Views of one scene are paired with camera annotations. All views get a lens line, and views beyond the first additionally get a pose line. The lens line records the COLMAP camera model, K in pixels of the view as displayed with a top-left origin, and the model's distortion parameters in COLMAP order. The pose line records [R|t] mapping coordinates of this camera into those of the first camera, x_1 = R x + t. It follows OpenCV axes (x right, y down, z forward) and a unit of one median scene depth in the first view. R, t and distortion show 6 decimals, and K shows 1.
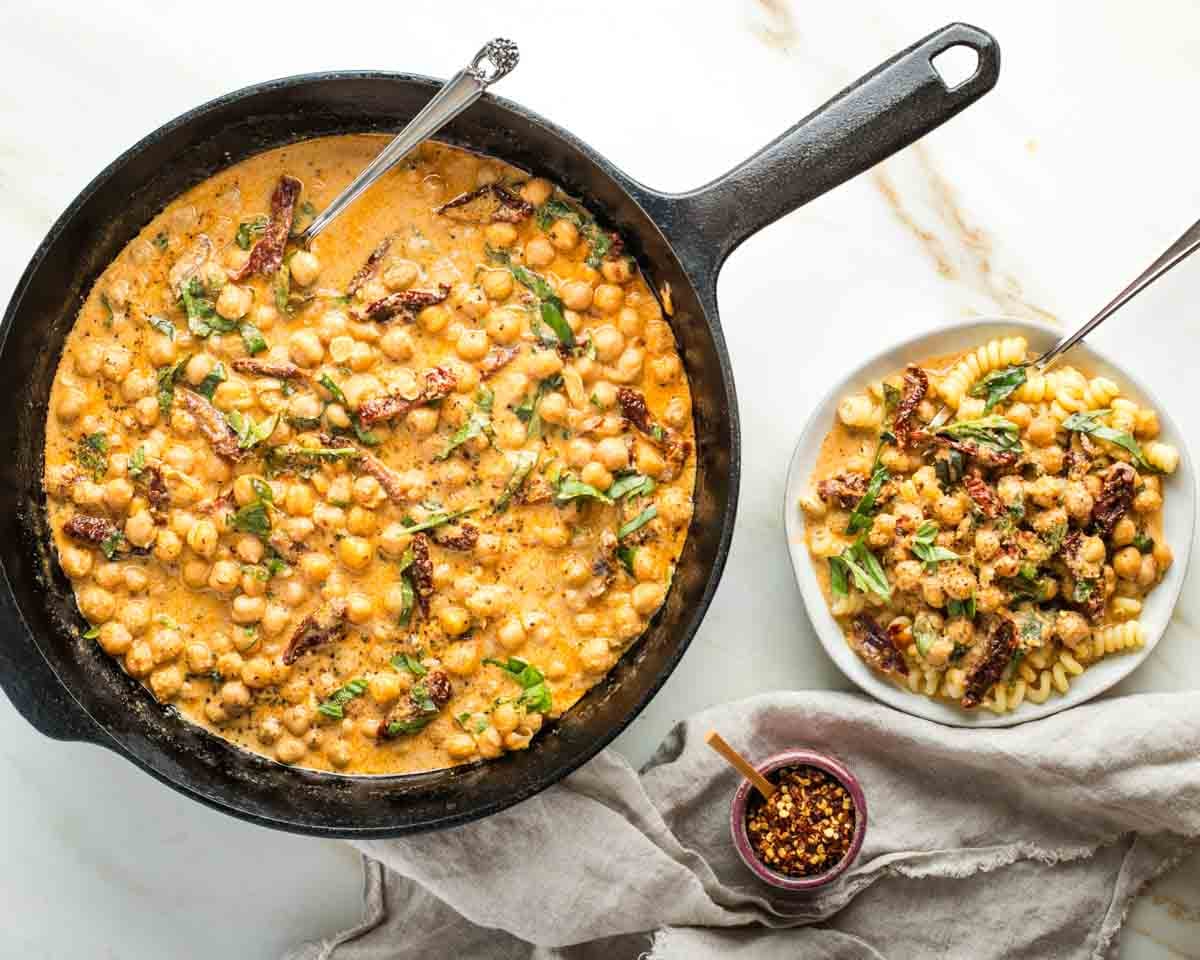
lens RADIAL K [[2867.7, 0, 575.6], [0, 2867.7, 522.3], [0, 0, 1]] dist [-0.159988, 0.000000]
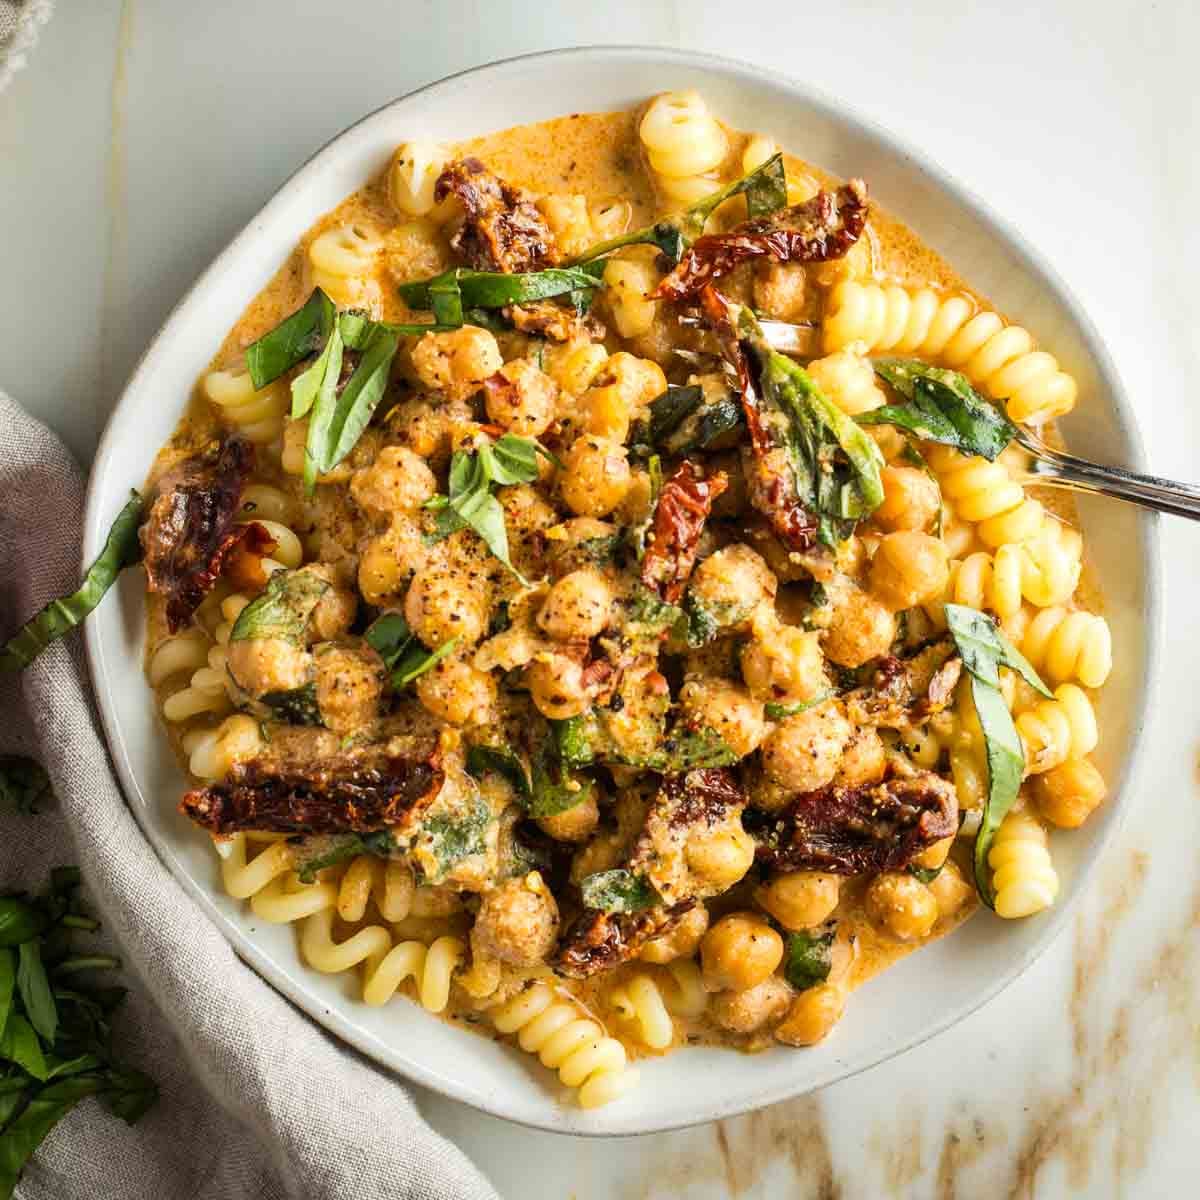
lens RADIAL K [[2999.2, 0, 590.3], [0, 2999.2, 611.1], [0, 0, 1]] dist [0.053746, 0.000000]
pose [[0.551121, 0.832594, 0.055252, 0.122831], [-0.832498, 0.553139, -0.031367, 0.018586], [-0.056678, -0.028710, 0.997980, 0.604097]]
